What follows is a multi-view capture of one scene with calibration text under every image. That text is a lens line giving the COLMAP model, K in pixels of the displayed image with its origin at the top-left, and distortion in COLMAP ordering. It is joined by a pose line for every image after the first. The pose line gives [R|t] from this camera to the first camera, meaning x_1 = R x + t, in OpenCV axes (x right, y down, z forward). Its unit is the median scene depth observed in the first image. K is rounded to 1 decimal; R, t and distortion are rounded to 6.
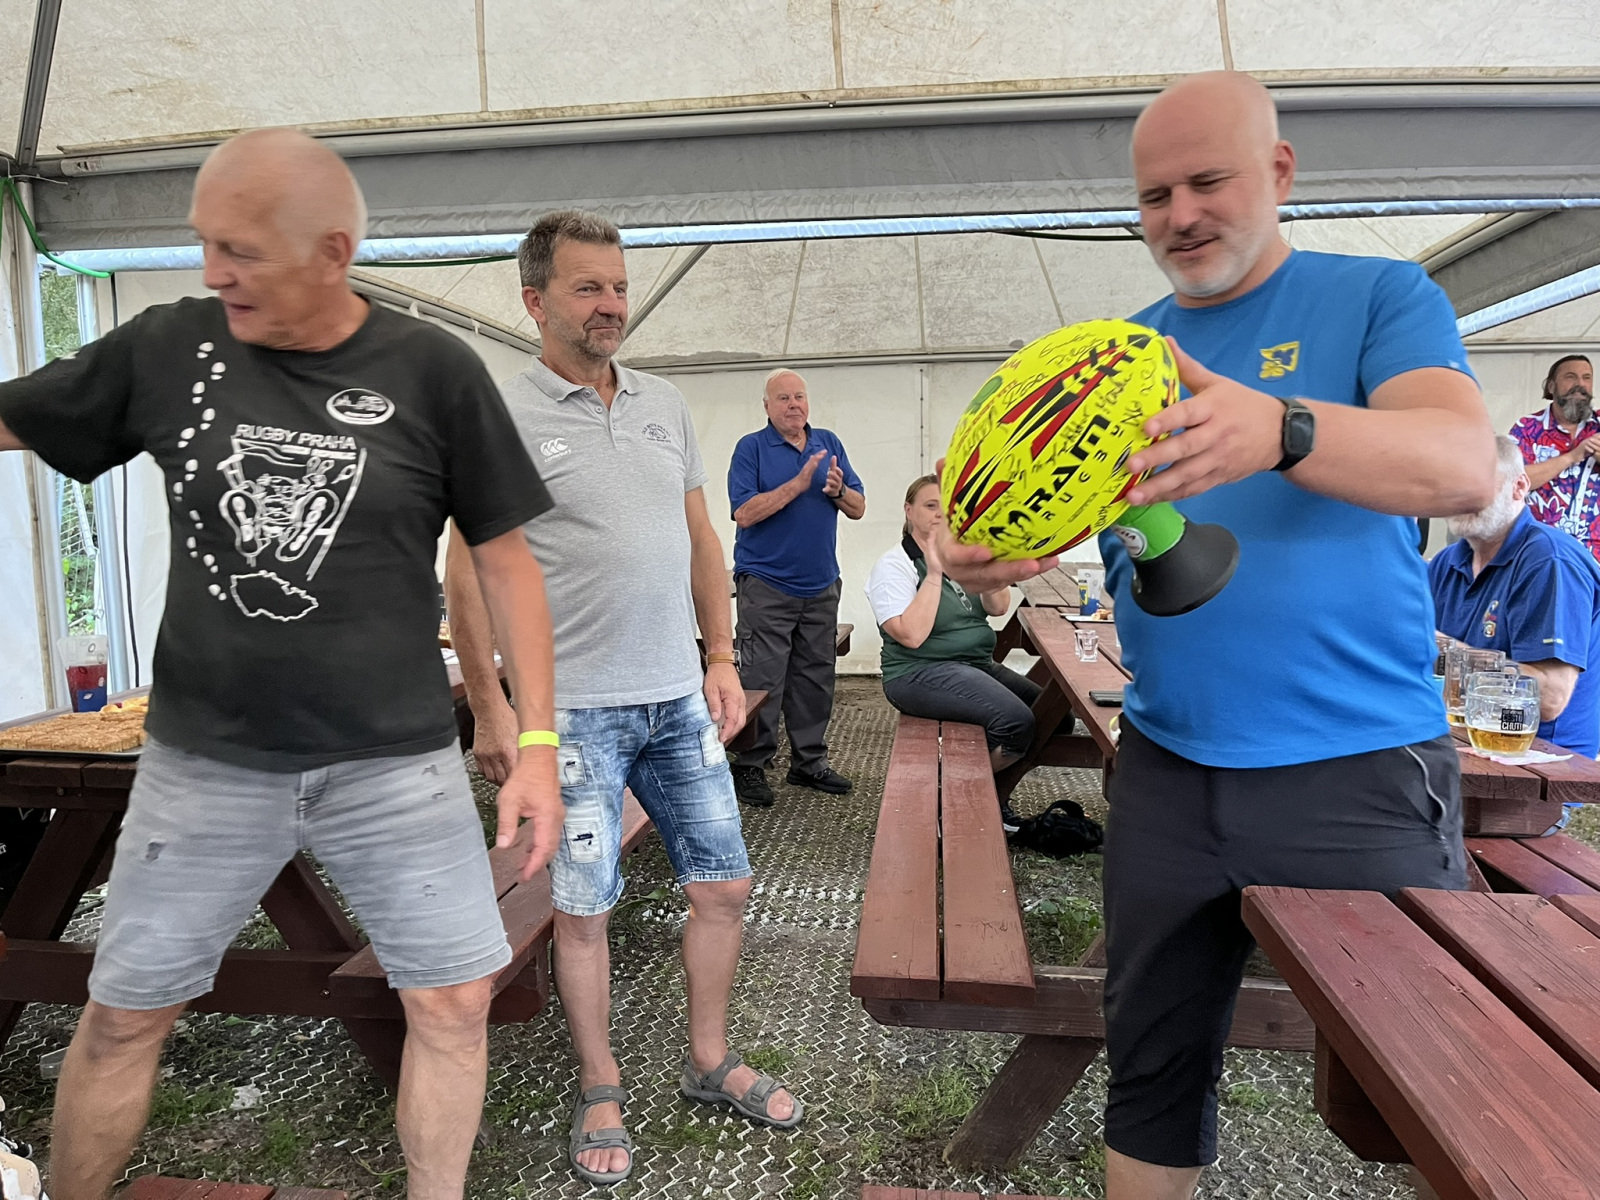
lens RADIAL K [[1204.0, 0, 792.6], [0, 1204.0, 601.3], [0, 0, 1]] dist [0.077637, -0.120922]
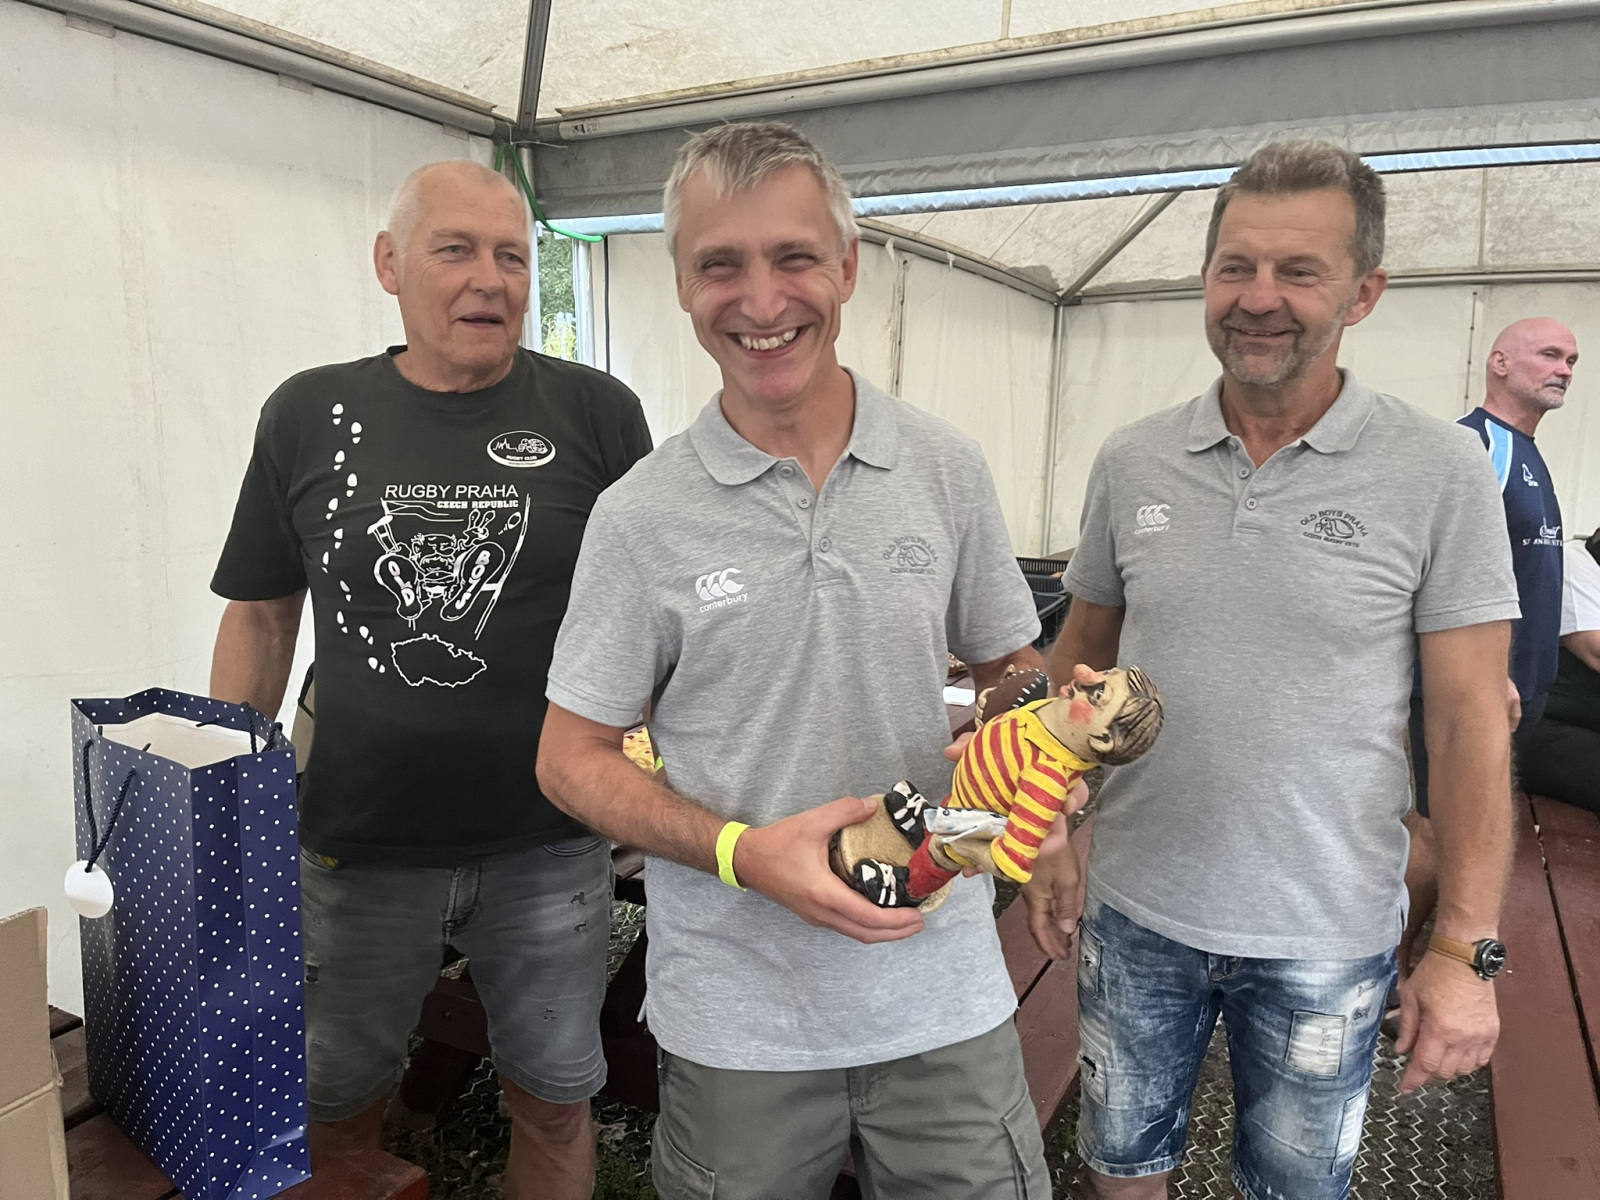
lens RADIAL K [[1204.3, 0, 805.6], [0, 1204.3, 583.2], [0, 0, 1]] dist [0.082345, -0.122166]
pose [[0.939471, 0.070611, -0.335273, -0.073102], [-0.049364, 0.996219, 0.071485, -0.082102], [0.339053, -0.050608, 0.939405, 0.147194]]
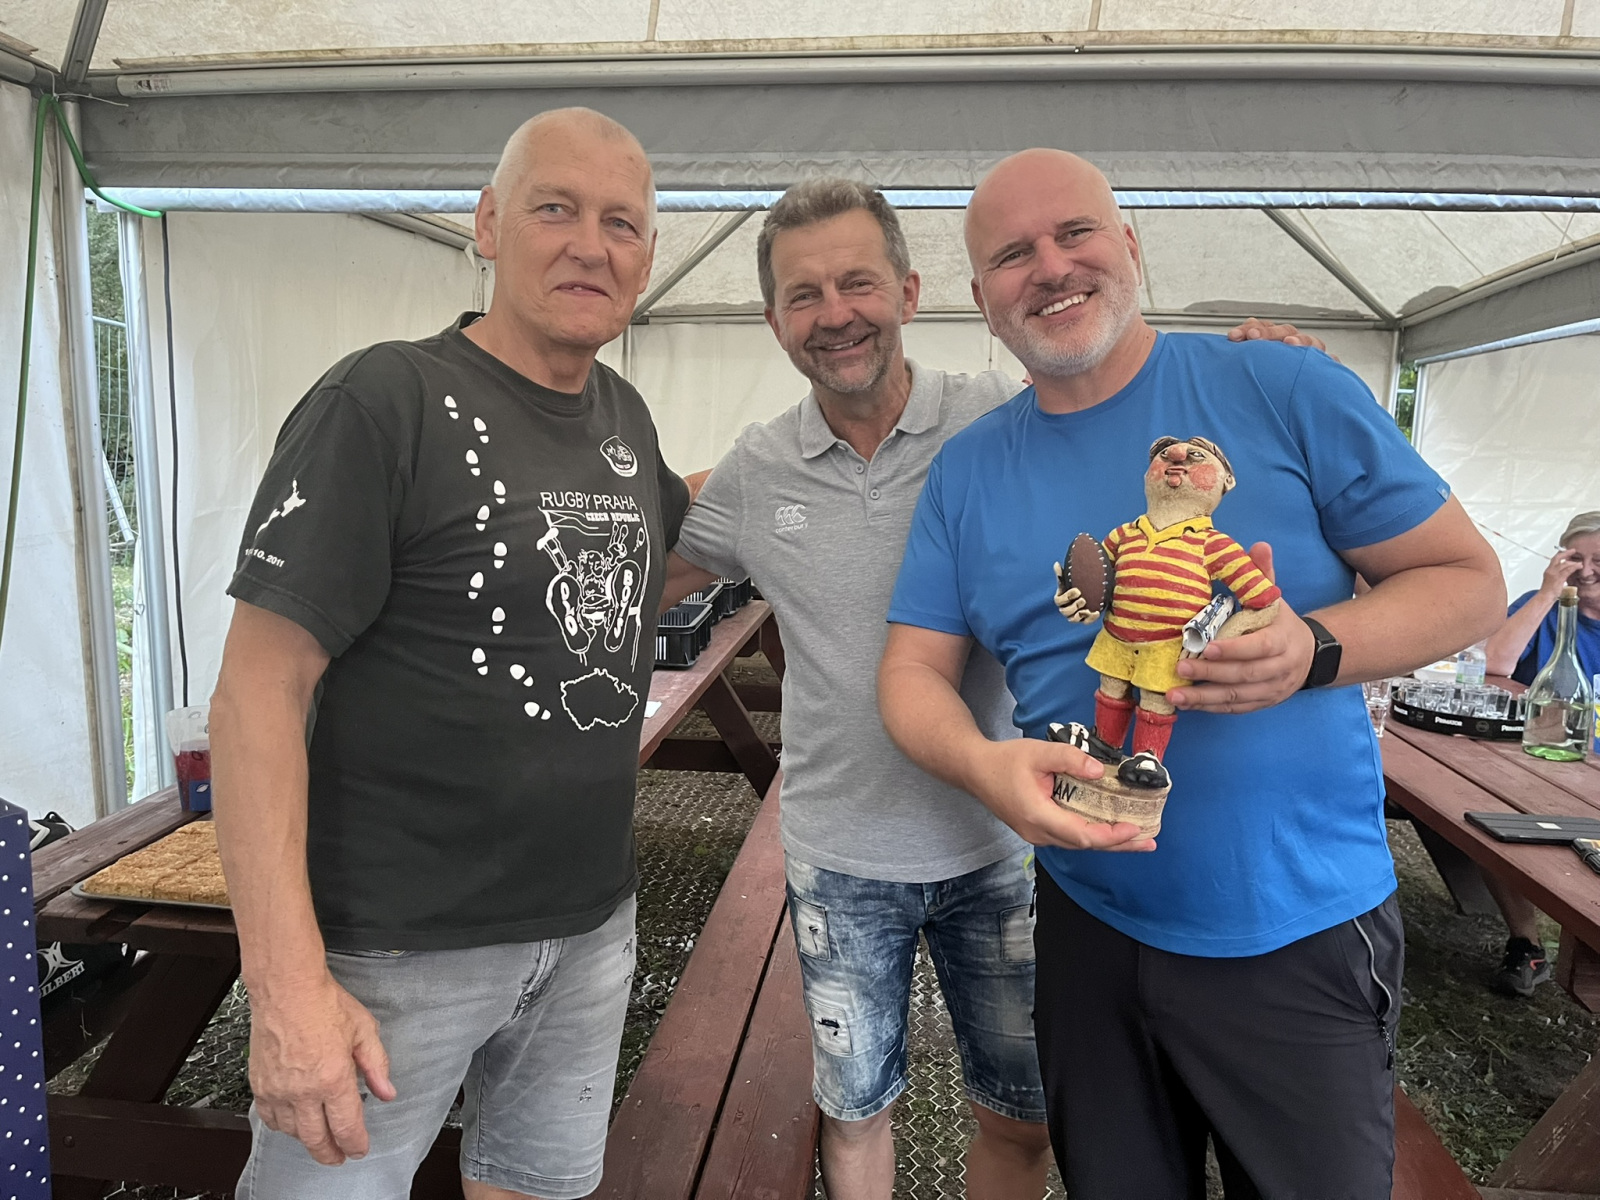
lens RADIAL K [[1204.3, 0, 805.6], [0, 1204.3, 583.2], [0, 0, 1]] dist [0.082345, -0.122166]
pose [[0.999049, 0.027860, 0.033537, -0.162052], [-0.029156, 0.998822, 0.038794, -0.069308], [-0.032417, -0.039735, 0.998684, 0.155474]]
